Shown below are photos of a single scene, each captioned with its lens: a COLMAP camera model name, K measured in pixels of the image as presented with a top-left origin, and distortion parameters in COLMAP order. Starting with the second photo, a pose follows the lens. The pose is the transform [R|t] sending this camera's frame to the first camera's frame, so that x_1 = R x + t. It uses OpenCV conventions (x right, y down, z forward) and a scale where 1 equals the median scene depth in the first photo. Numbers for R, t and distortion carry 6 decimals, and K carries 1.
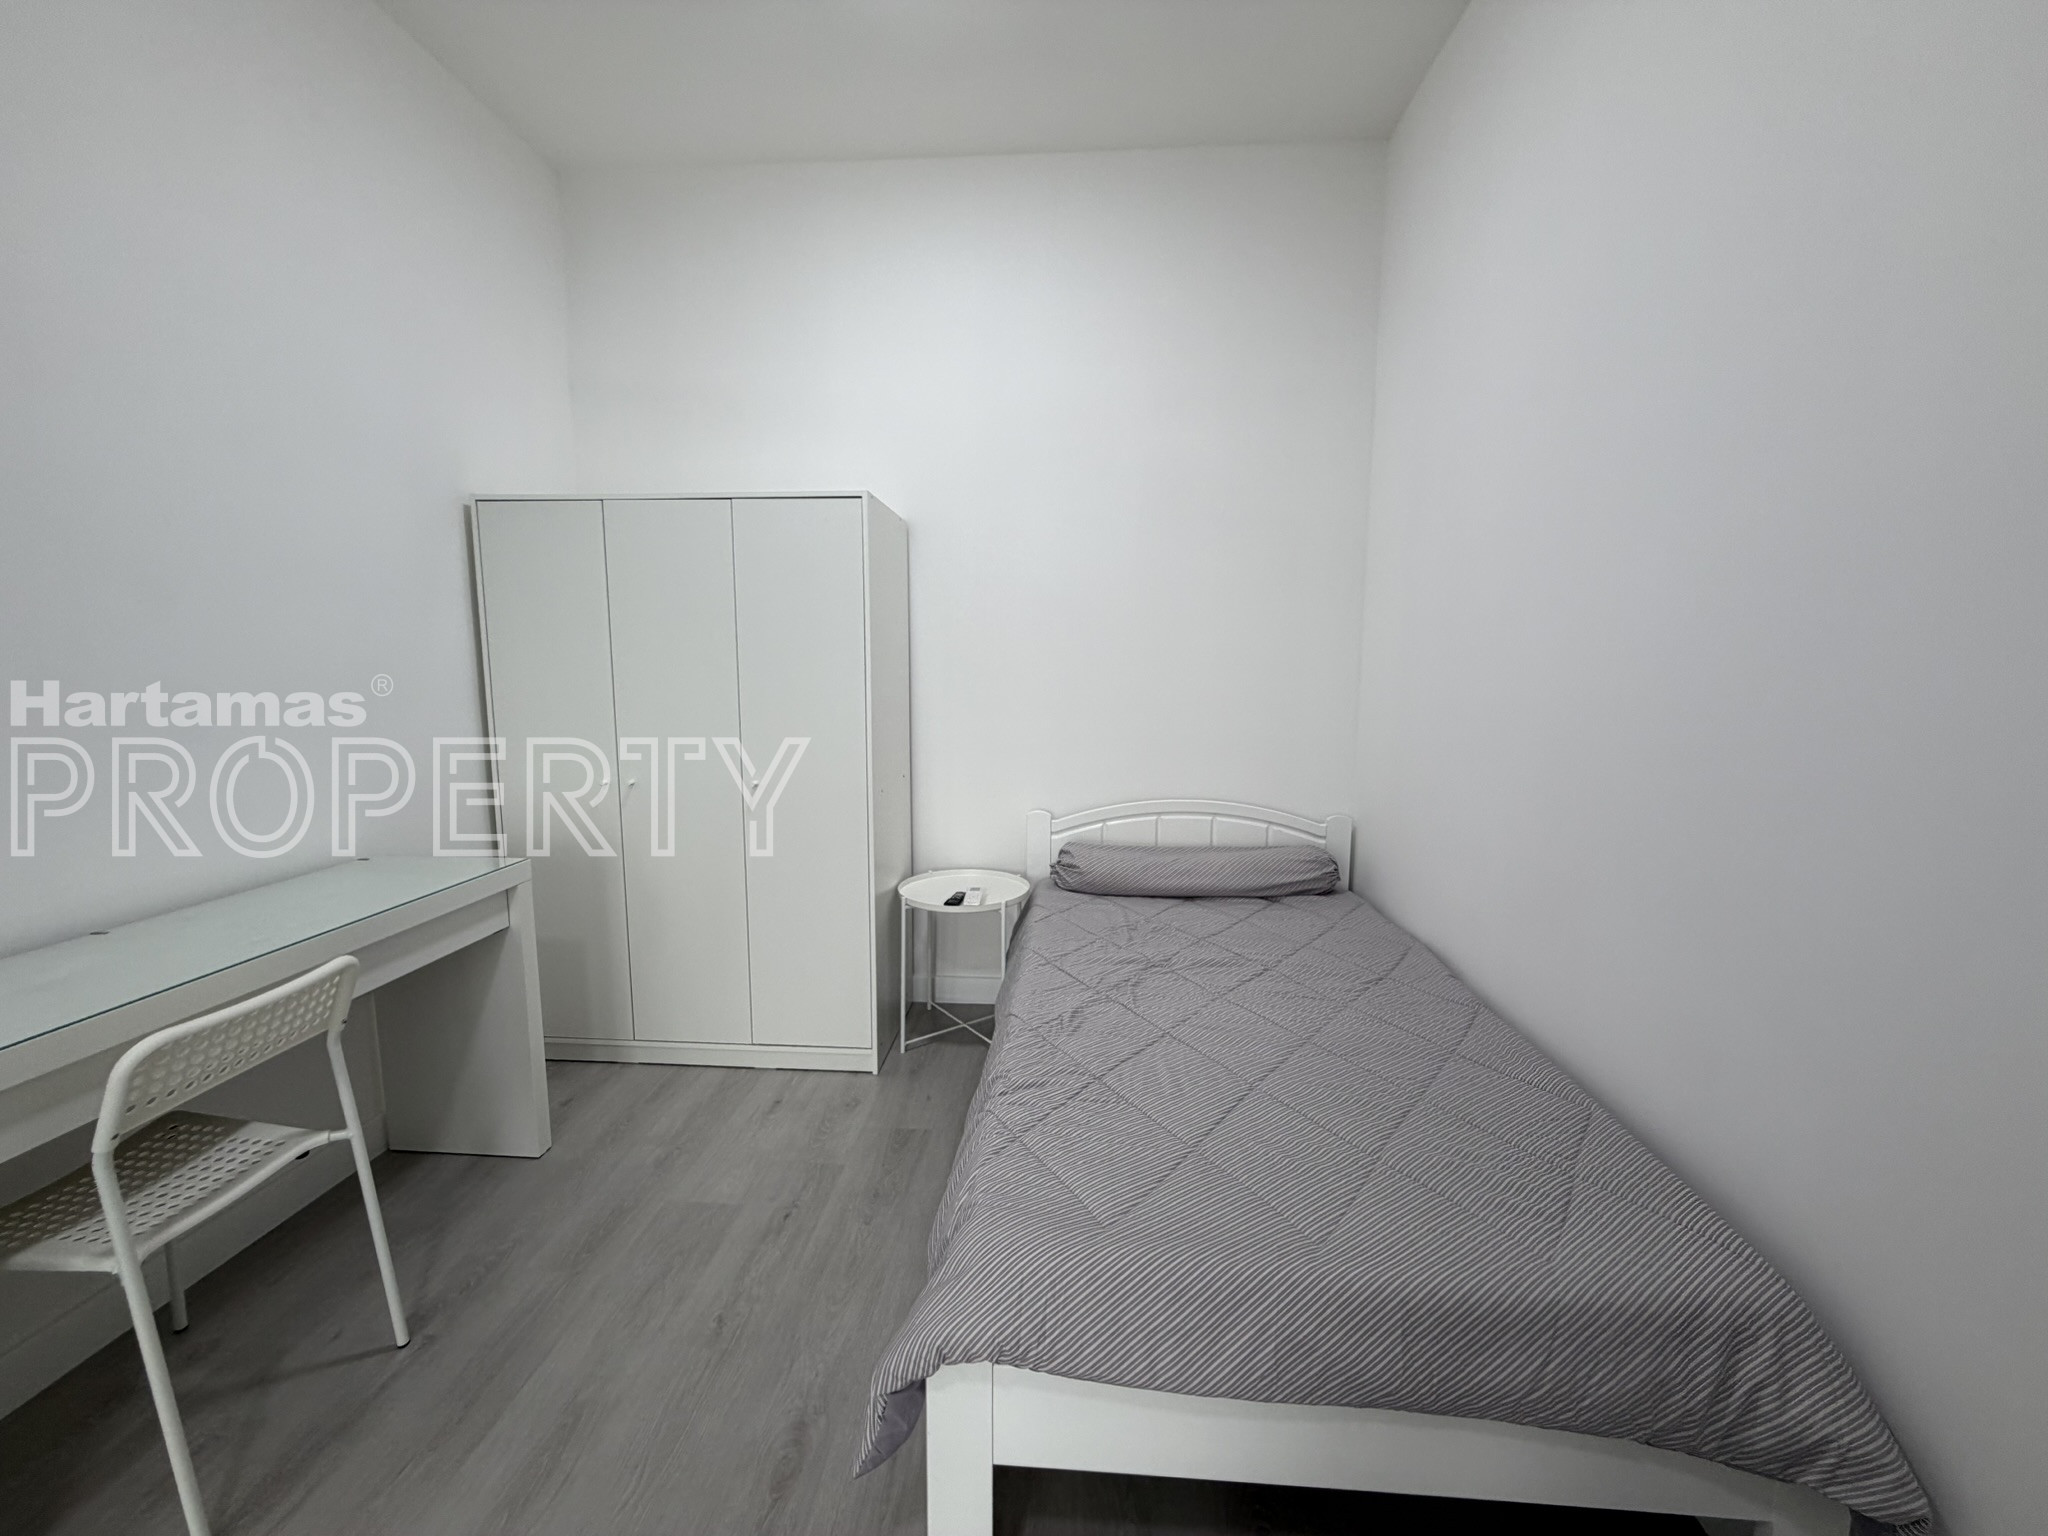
lens RADIAL K [[814.7, 0, 1025.1], [0, 814.7, 774.6], [0, 0, 1]] dist [0.000824, 0.000742]
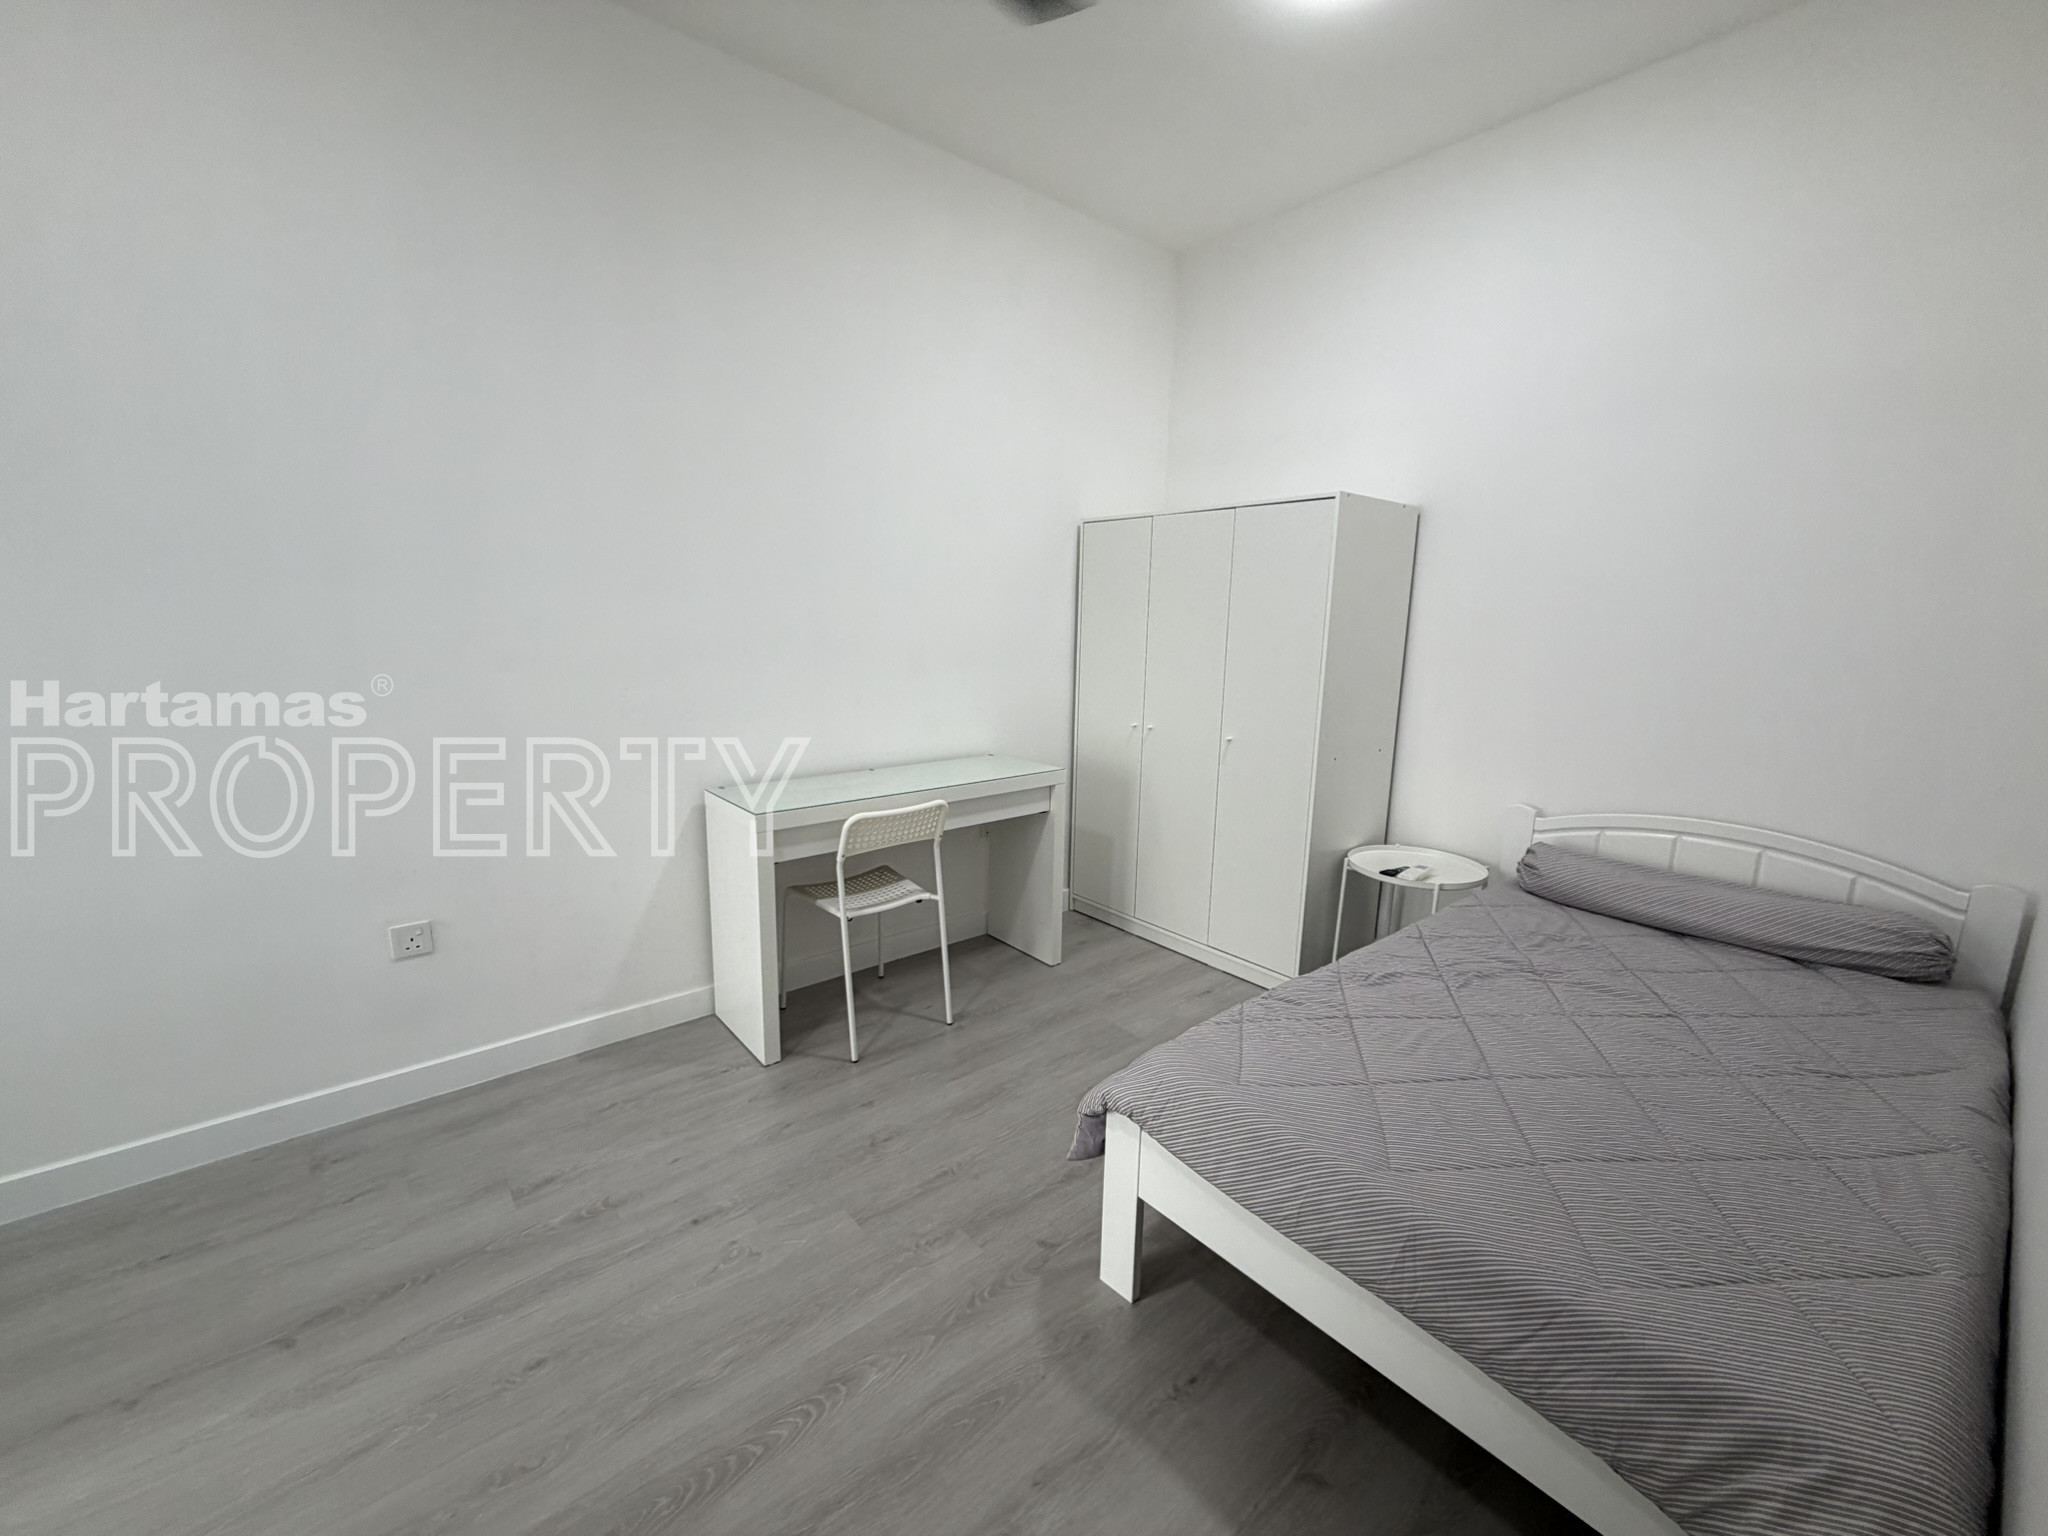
lens RADIAL K [[814.7, 0, 1025.1], [0, 814.7, 774.6], [0, 0, 1]] dist [0.000824, 0.000742]
pose [[0.698721, 0.148965, -0.699713, 0.388770], [-0.115244, 0.988744, 0.095417, -0.020342], [0.706051, 0.013968, 0.708023, -0.113294]]
